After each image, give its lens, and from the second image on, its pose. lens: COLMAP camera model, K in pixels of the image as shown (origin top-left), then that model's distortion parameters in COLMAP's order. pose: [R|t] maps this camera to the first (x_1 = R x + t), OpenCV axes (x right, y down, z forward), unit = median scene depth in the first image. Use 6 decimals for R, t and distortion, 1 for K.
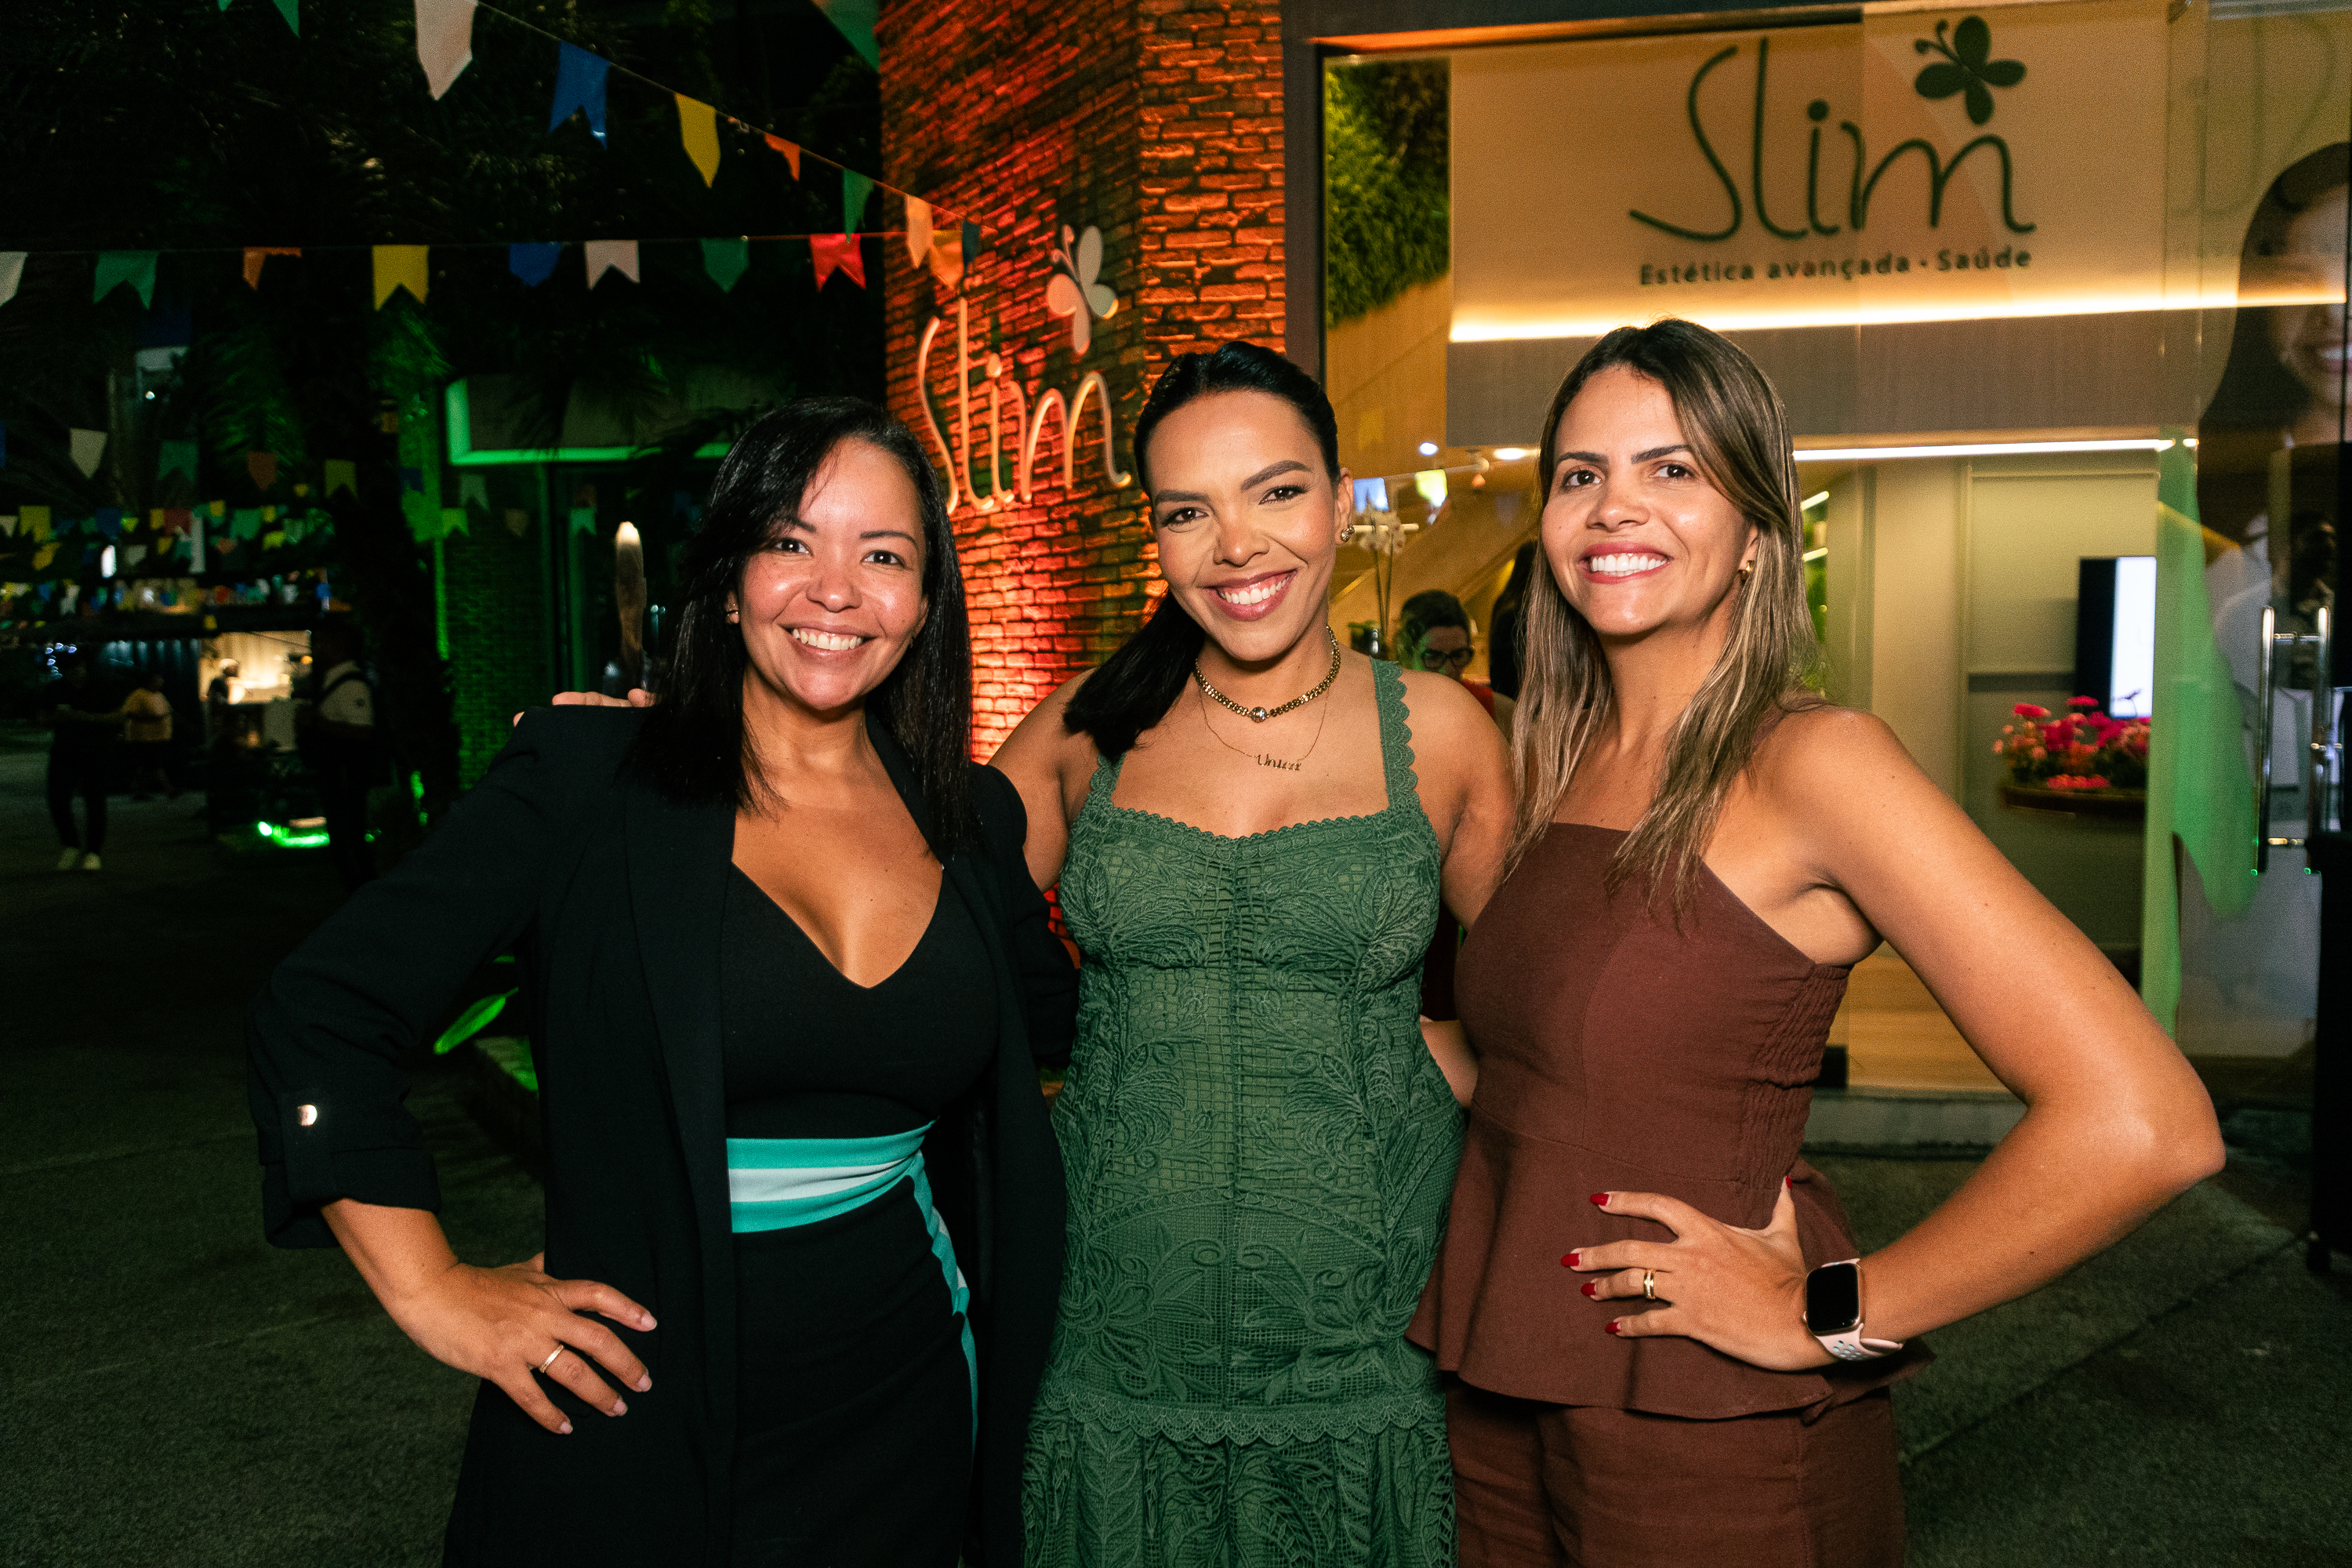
lens RADIAL K [[1563.3, 0, 1171.2], [0, 1563.3, 777.3], [0, 0, 1]] dist [-0.001816, 0.001359]
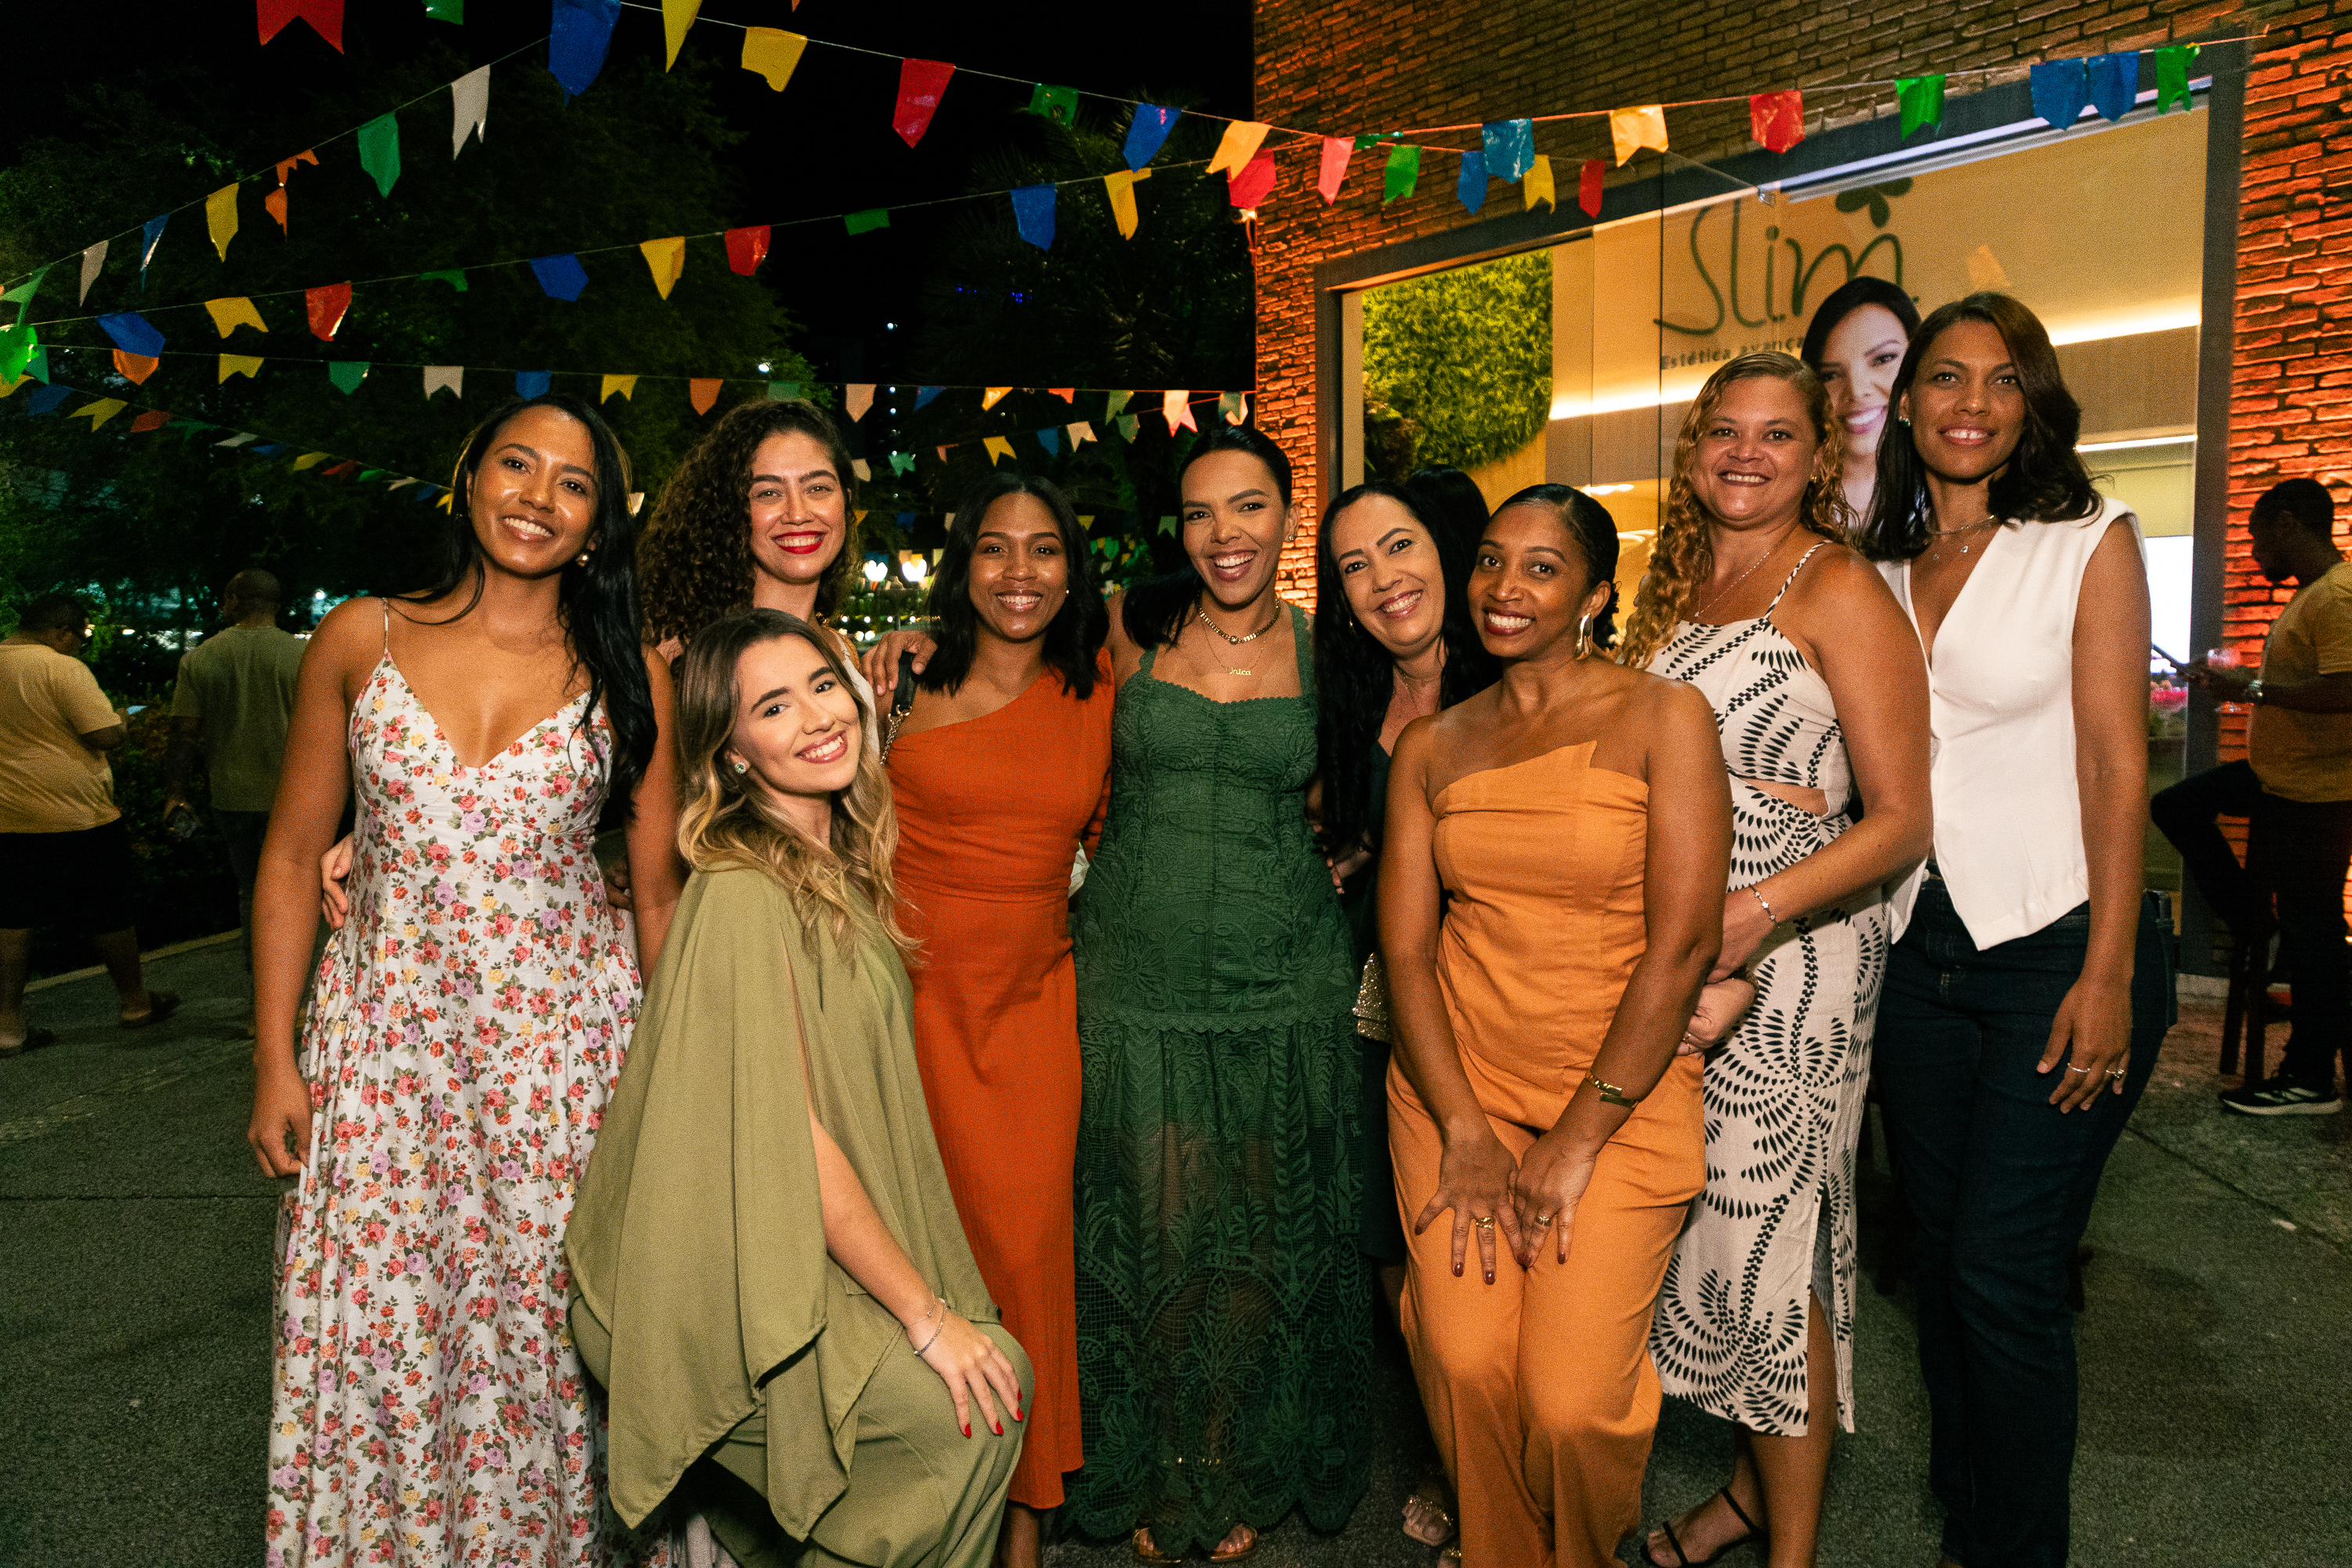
lens RADIAL K [[1559.4, 0, 1171.0], [0, 1559.4, 775.1], [0, 0, 1]] dist [-0.002094, 0.000230]
pose [[0.782827, 0.045531, -0.620572, 0.973814], [-0.033599, 0.998957, 0.030908, 0.032566], [0.621332, -0.003345, 0.783540, -0.462225]]
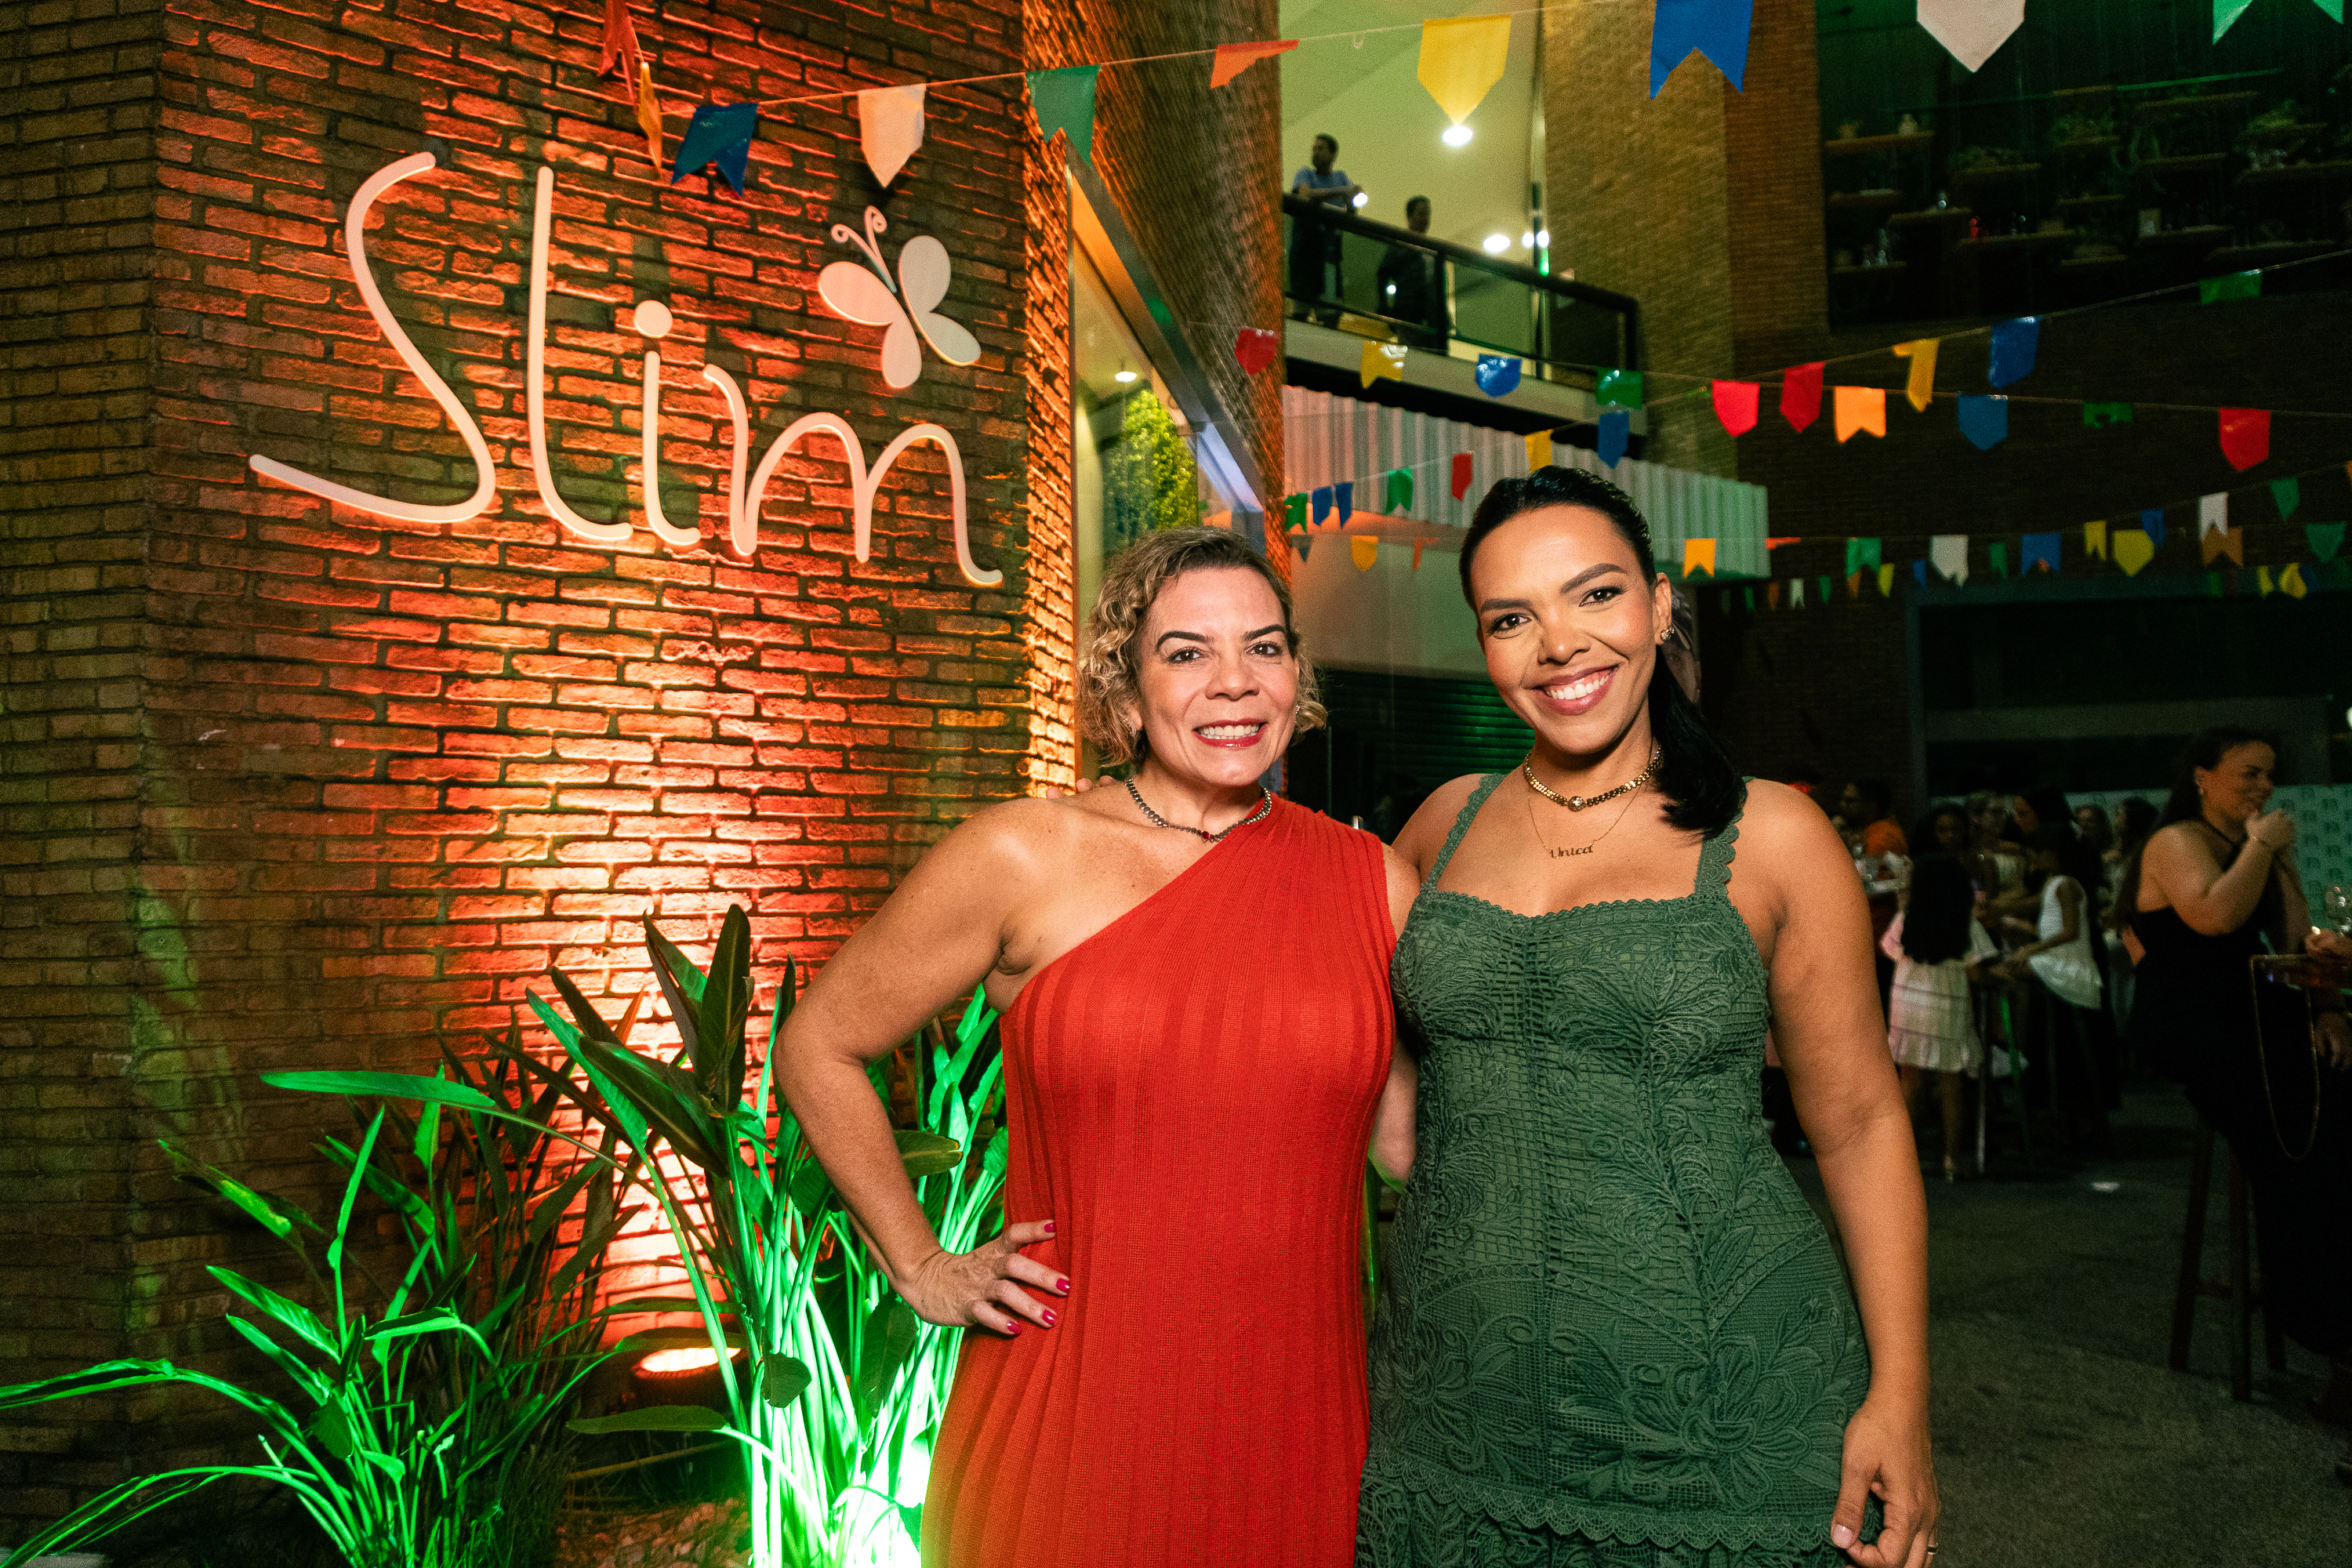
lens RADIAL K [[1563.3, 0, 1171.2], [0, 1563.3, 777.3], [0, 0, 1]] dist [-0.001816, 0.001359]
pose [[0.034002, 0.079659, 0.996242, -0.742884], [0.078562, 0.993521, -0.082122, -0.021444], [-0.996329, 0.081059, 0.027524, 0.846371]]
